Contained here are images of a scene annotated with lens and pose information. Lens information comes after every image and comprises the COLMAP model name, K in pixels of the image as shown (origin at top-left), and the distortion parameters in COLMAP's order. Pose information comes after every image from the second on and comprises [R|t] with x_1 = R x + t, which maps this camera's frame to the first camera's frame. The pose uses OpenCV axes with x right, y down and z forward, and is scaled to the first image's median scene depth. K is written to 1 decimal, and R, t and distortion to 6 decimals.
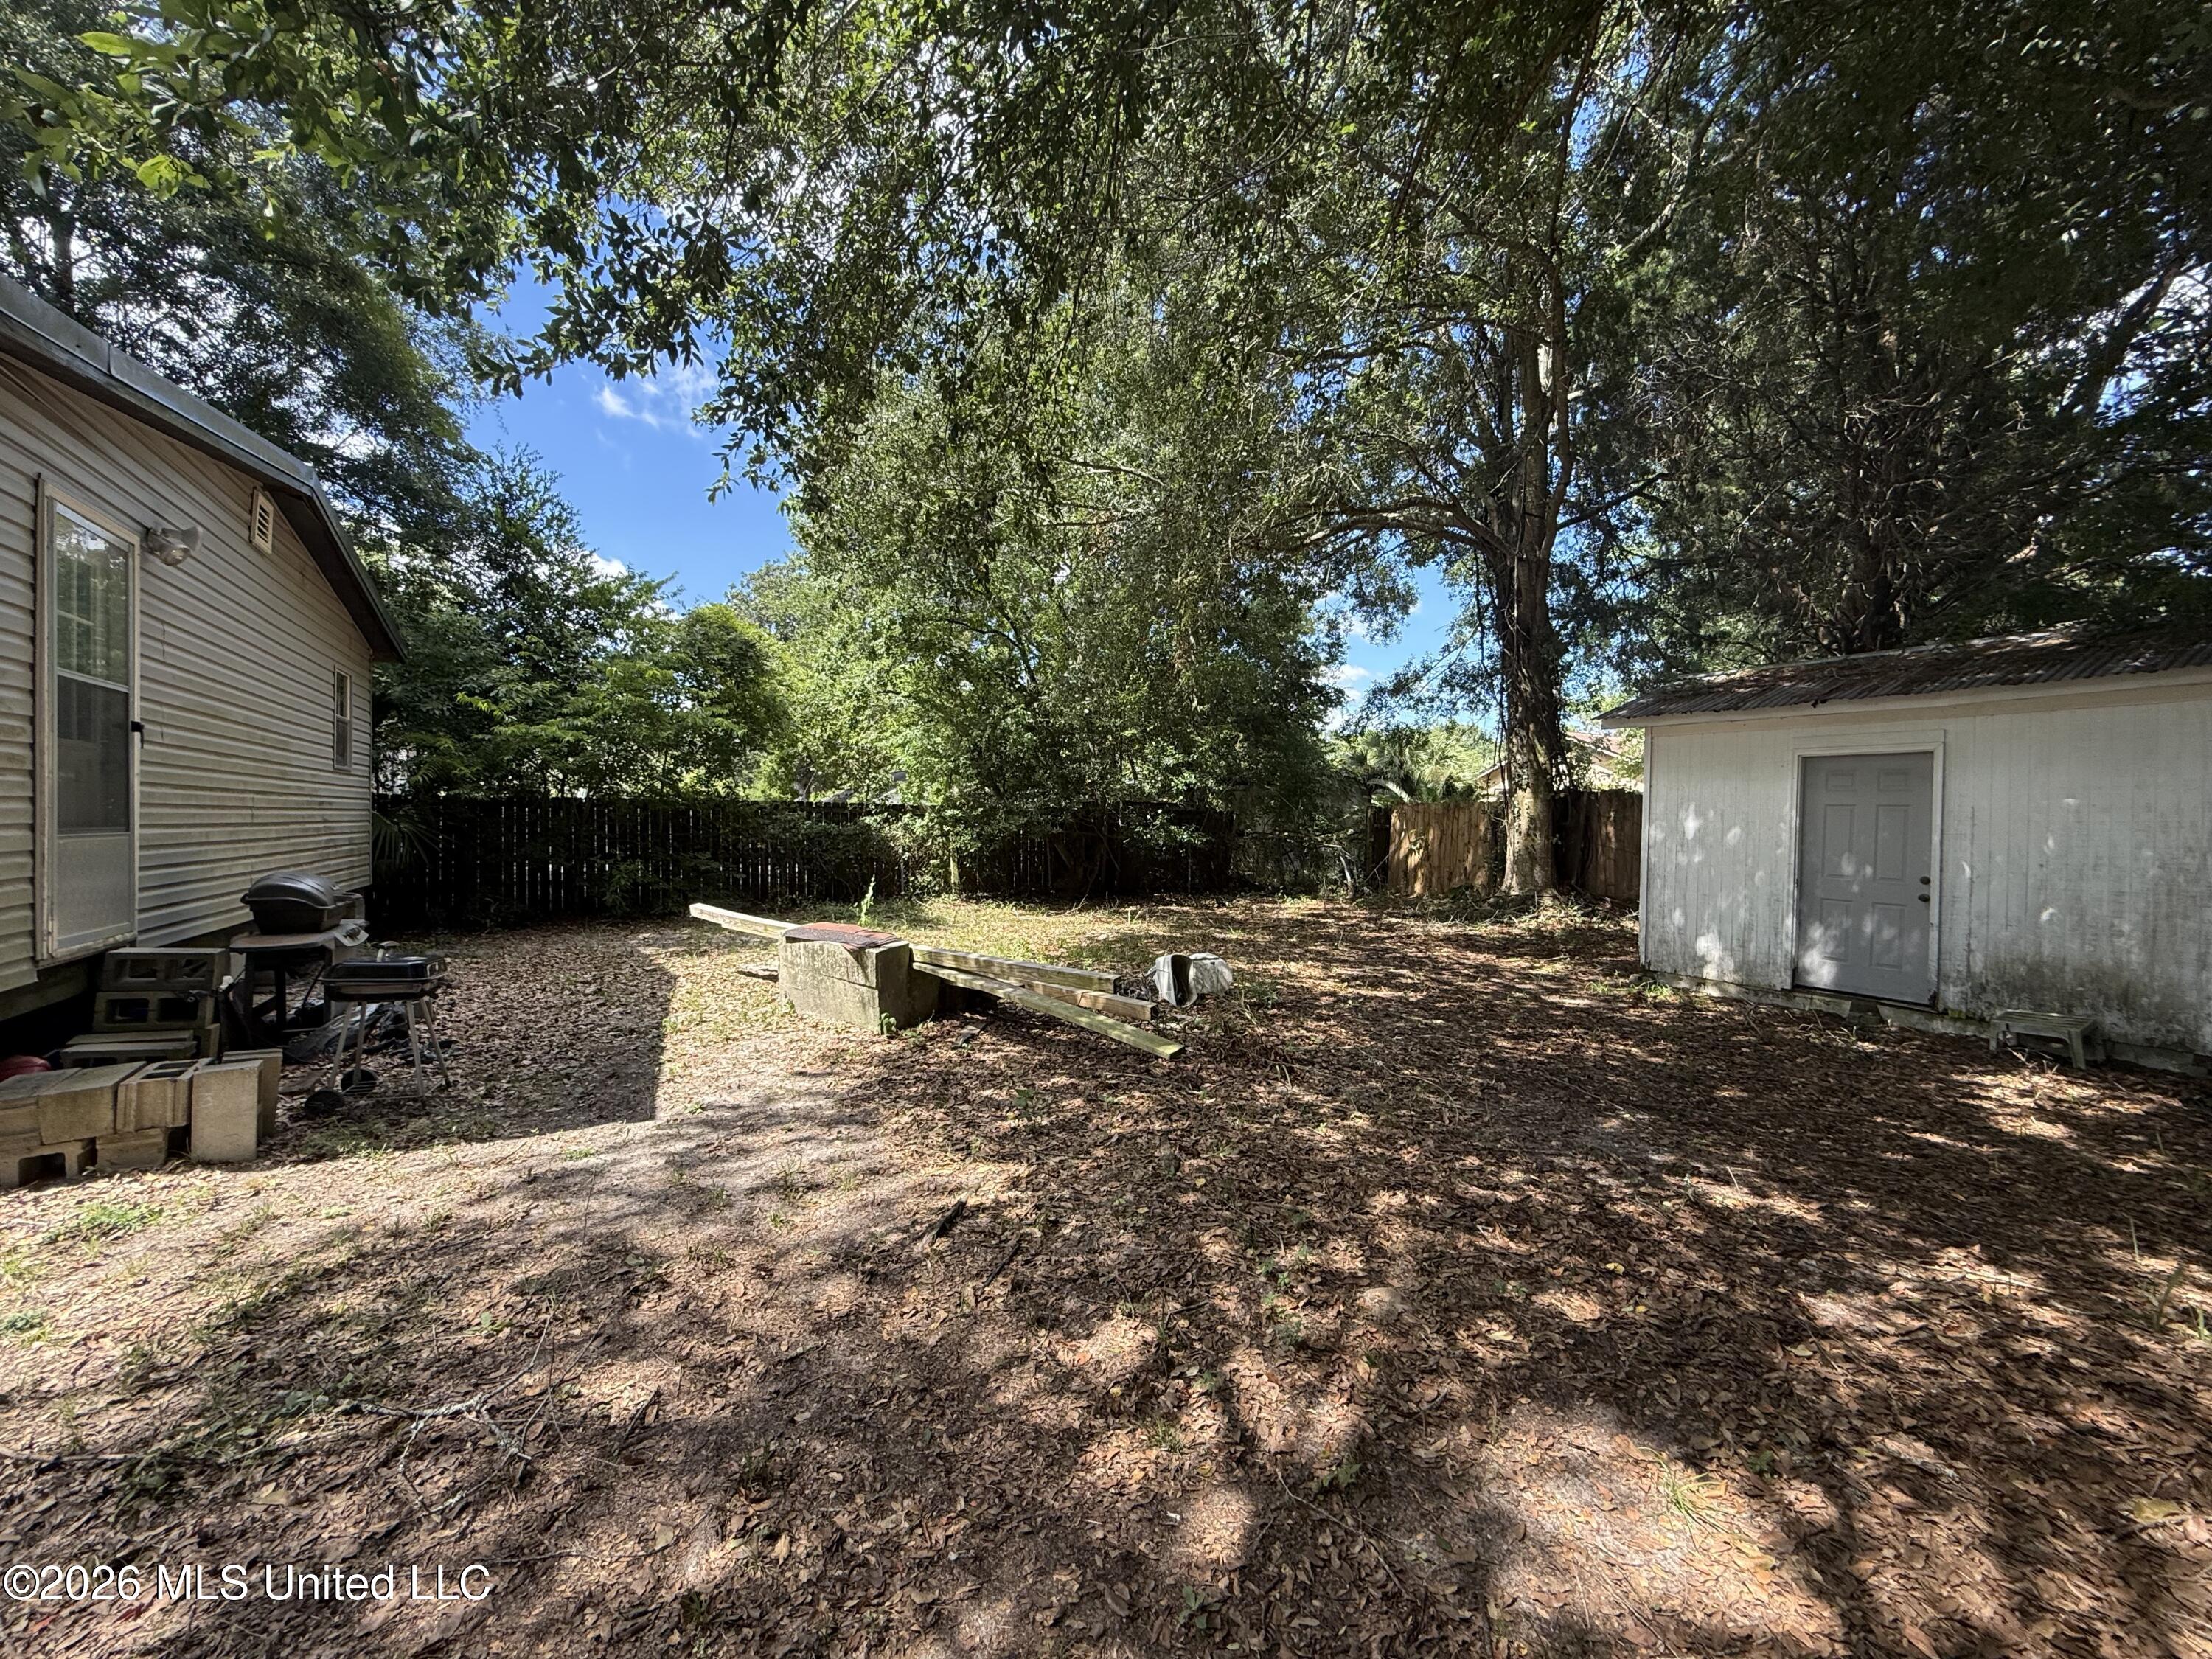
lens RADIAL K [[883.1, 0, 1103.9], [0, 883.1, 831.5], [0, 0, 1]] dist [-0.001800, 0.000969]
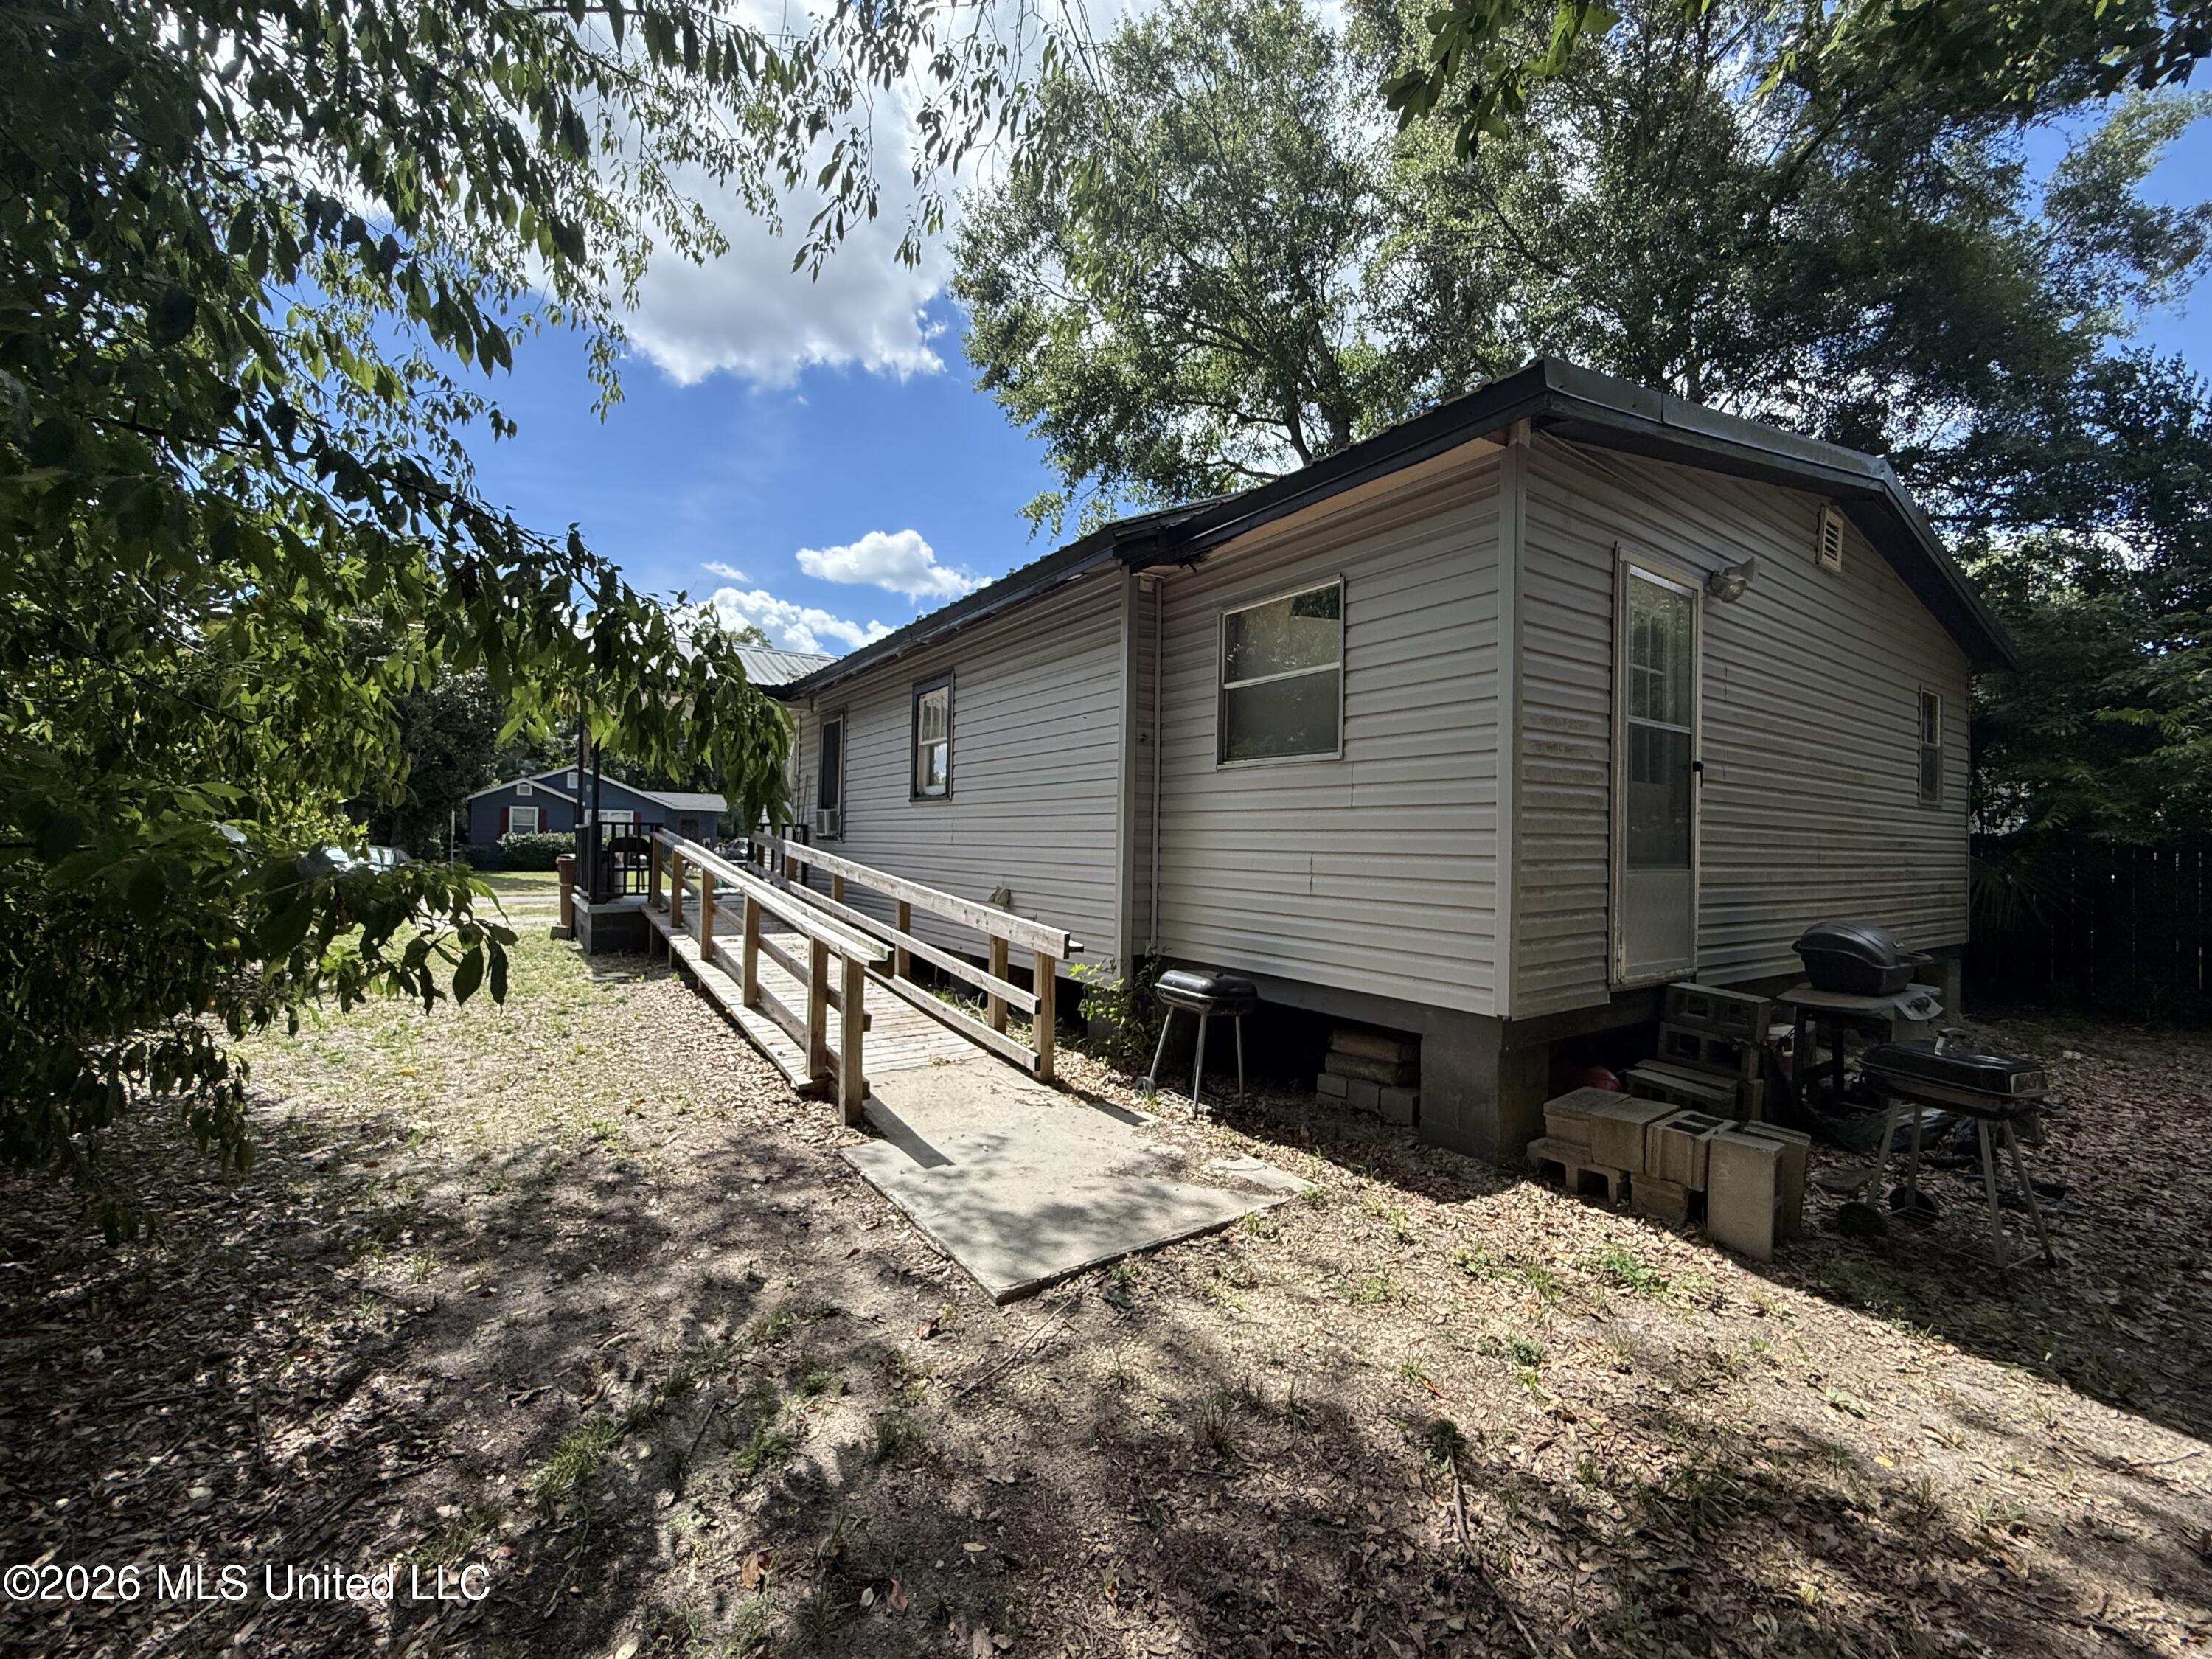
lens RADIAL K [[883.1, 0, 1109.6], [0, 883.1, 824.3], [0, 0, 1]] dist [-0.001800, 0.000969]
pose [[0.087232, -0.028182, -0.995789, -0.142721], [-0.032757, 0.998978, -0.031142, 0.002228], [0.995649, 0.035336, 0.086219, 0.240063]]
